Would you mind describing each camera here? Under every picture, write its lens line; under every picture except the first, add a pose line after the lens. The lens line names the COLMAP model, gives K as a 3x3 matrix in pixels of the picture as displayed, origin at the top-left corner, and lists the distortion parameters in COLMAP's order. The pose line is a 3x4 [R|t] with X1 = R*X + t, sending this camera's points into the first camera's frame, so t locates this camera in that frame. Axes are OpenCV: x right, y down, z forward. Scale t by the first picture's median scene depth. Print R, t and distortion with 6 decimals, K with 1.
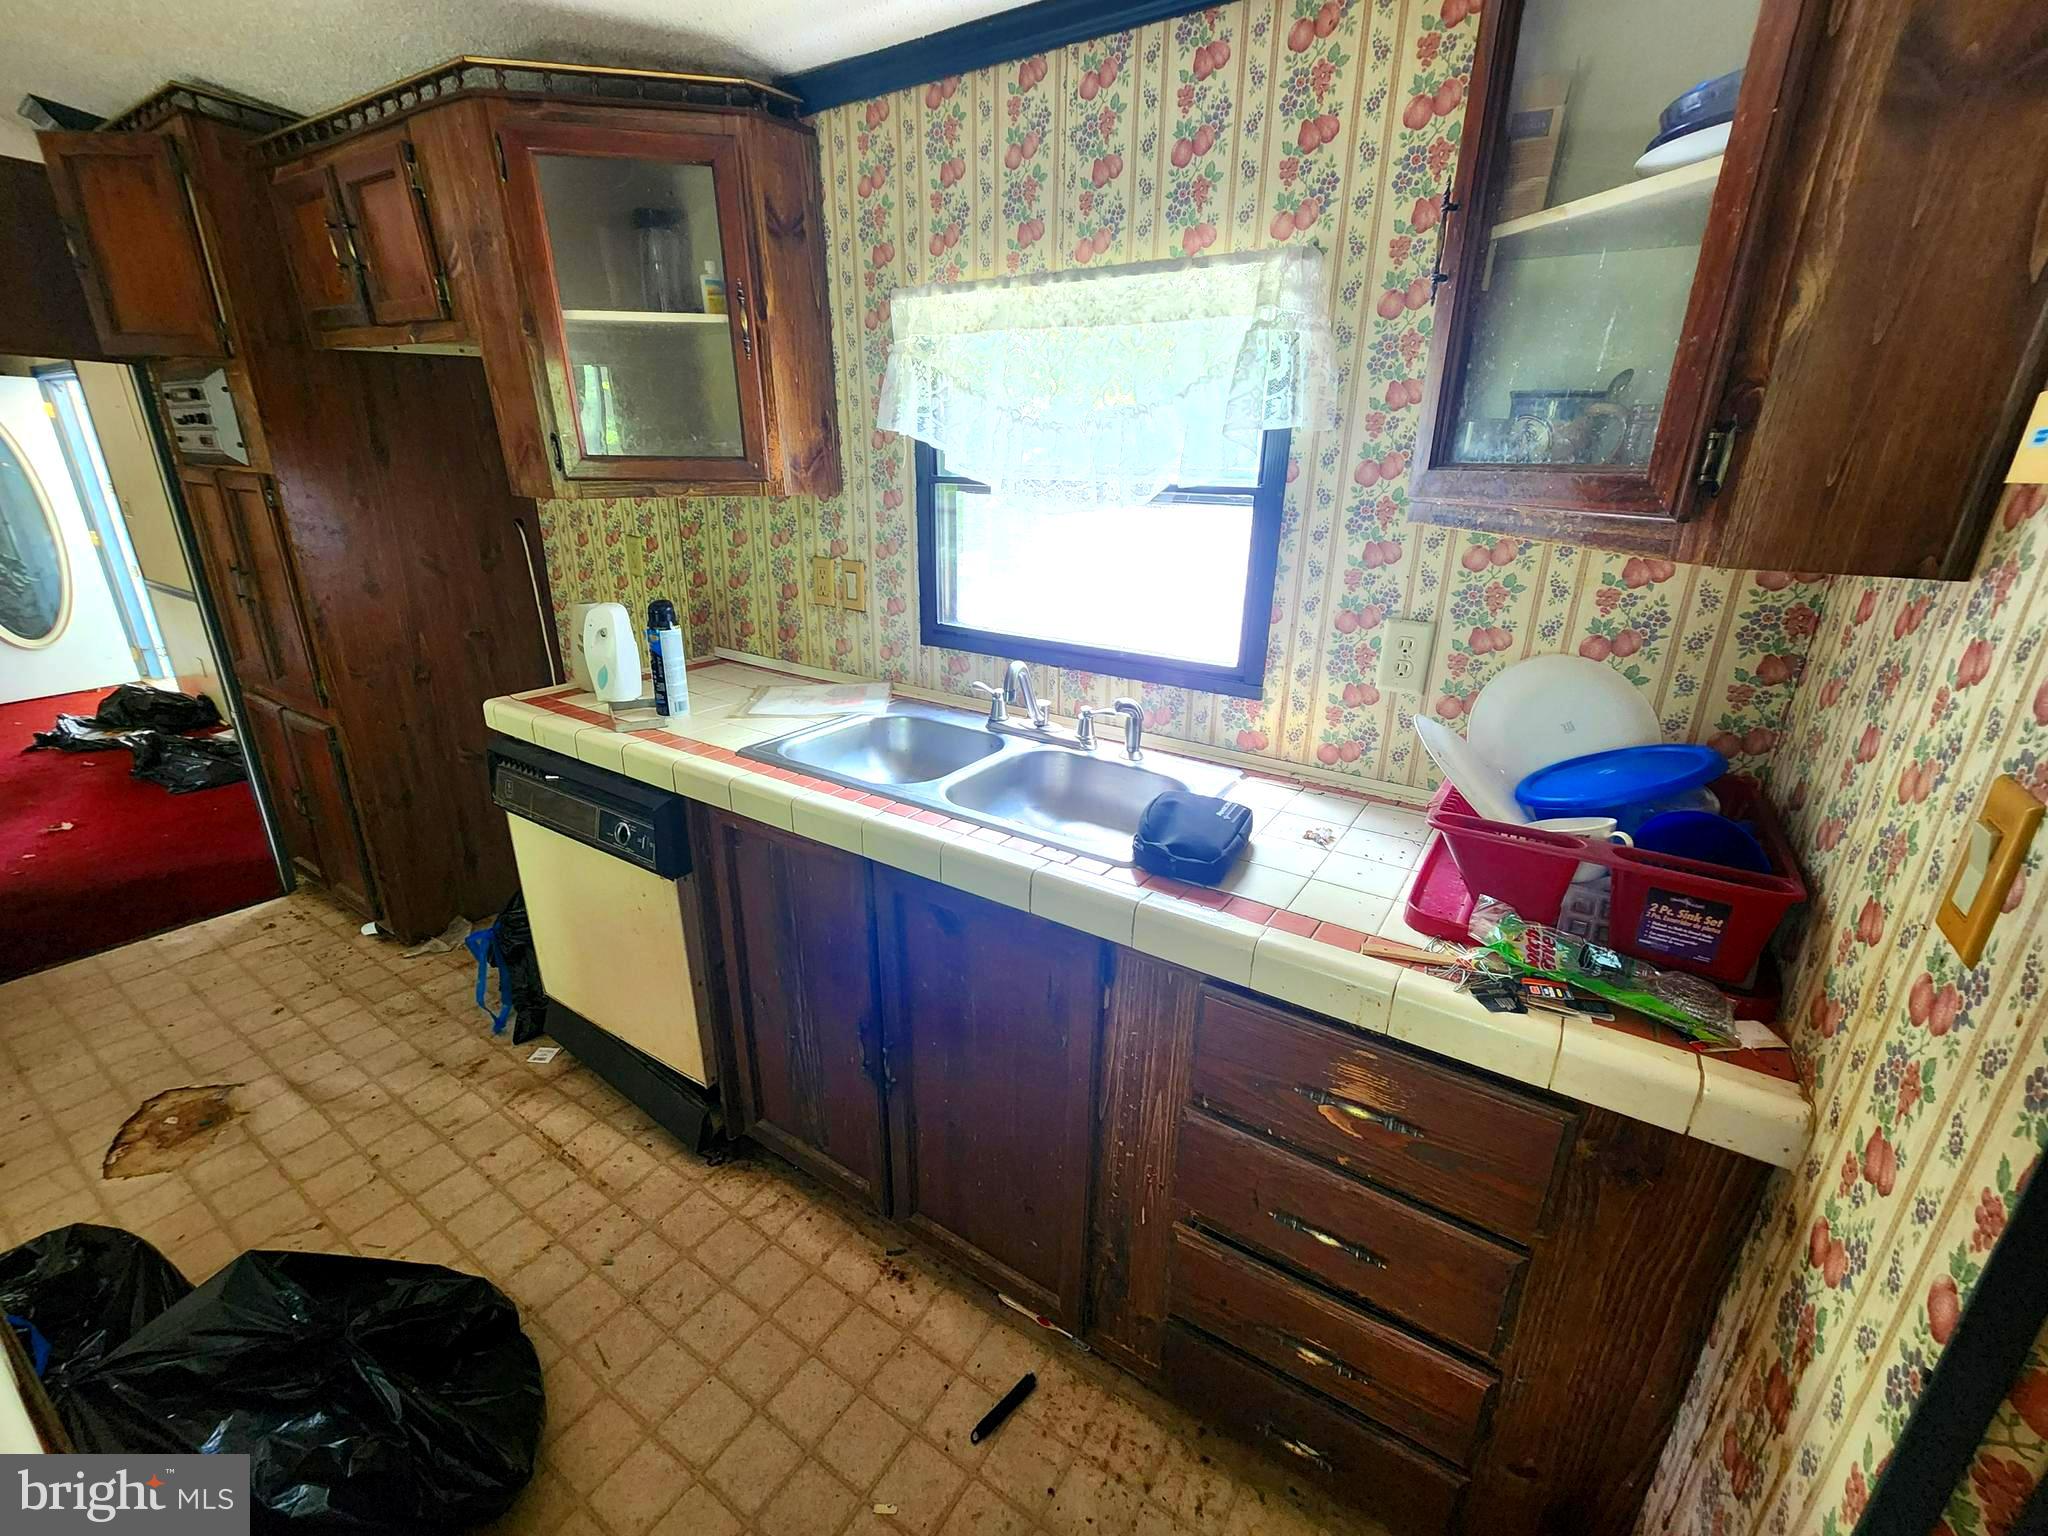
lens RADIAL K [[838.5, 0, 1034.7], [0, 838.5, 765.0], [0, 0, 1]] dist [0.001553, 0.000160]
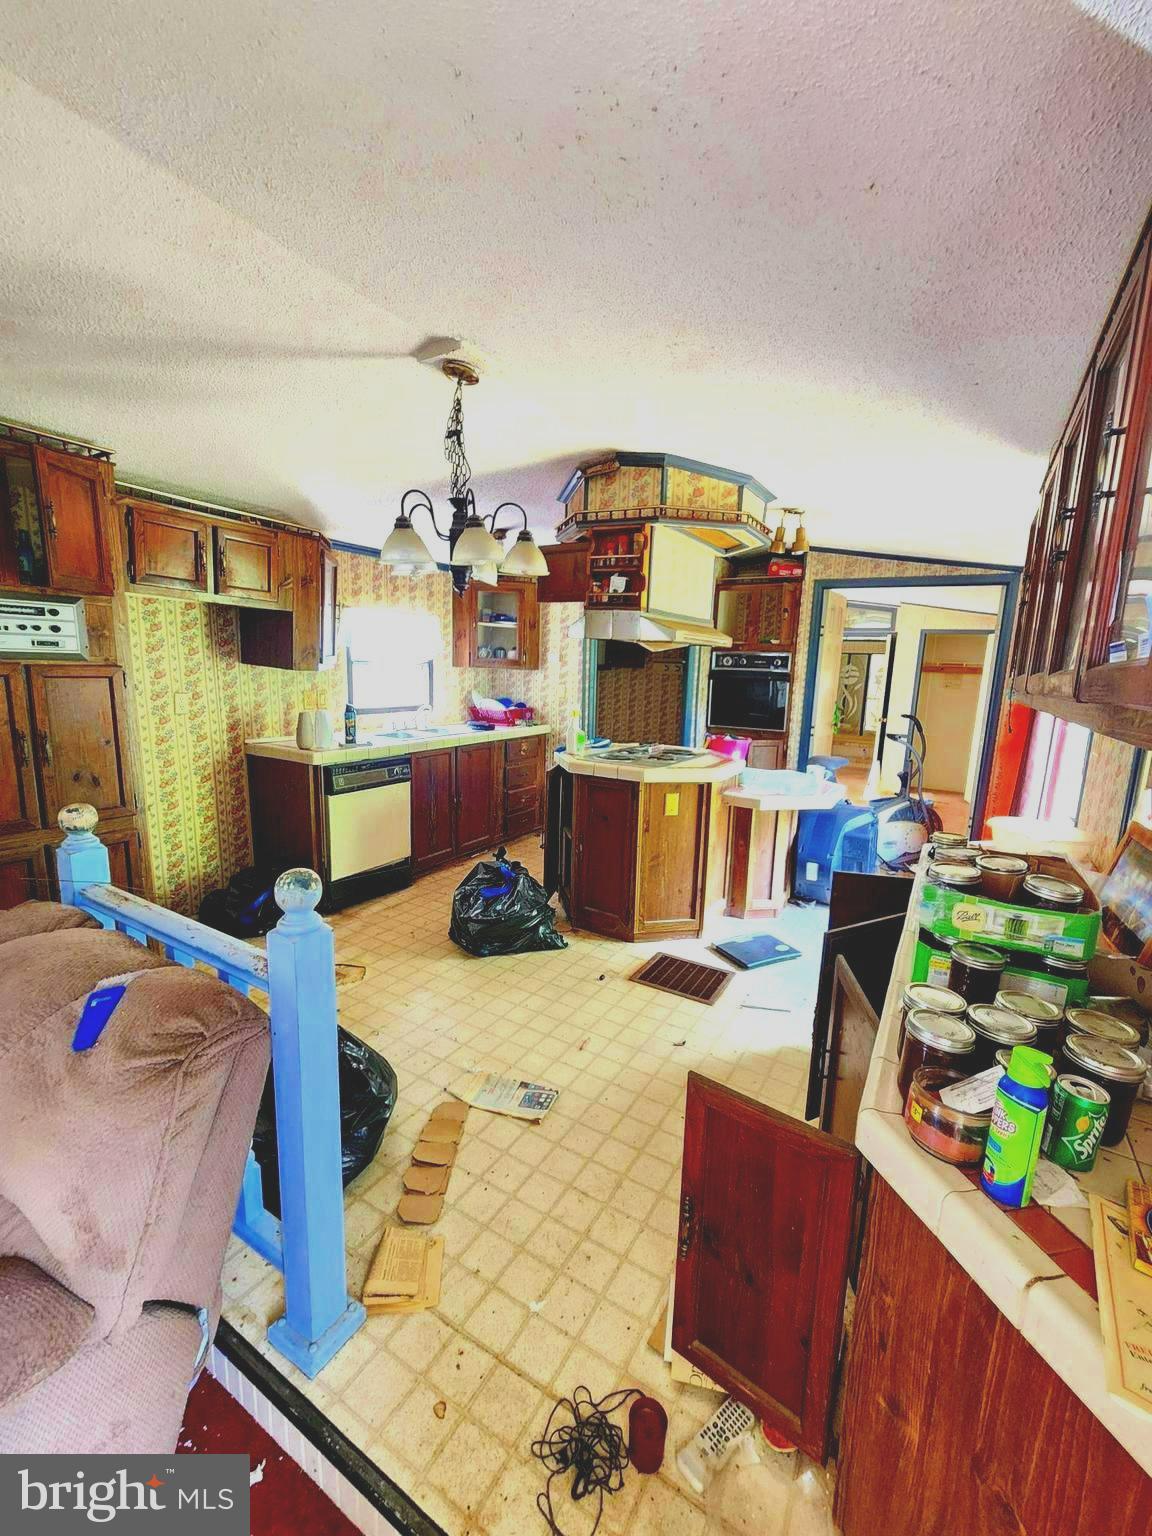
lens RADIAL K [[628.9, 0, 579.7], [0, 628.9, 770.5], [0, 0, 1]] dist [0.001553, 0.000160]
pose [[-0.009567, -0.190760, 0.981590, -2.341433], [0.309435, 0.932888, 0.184312, -0.122655], [-0.950872, 0.305502, 0.050103, 0.192342]]
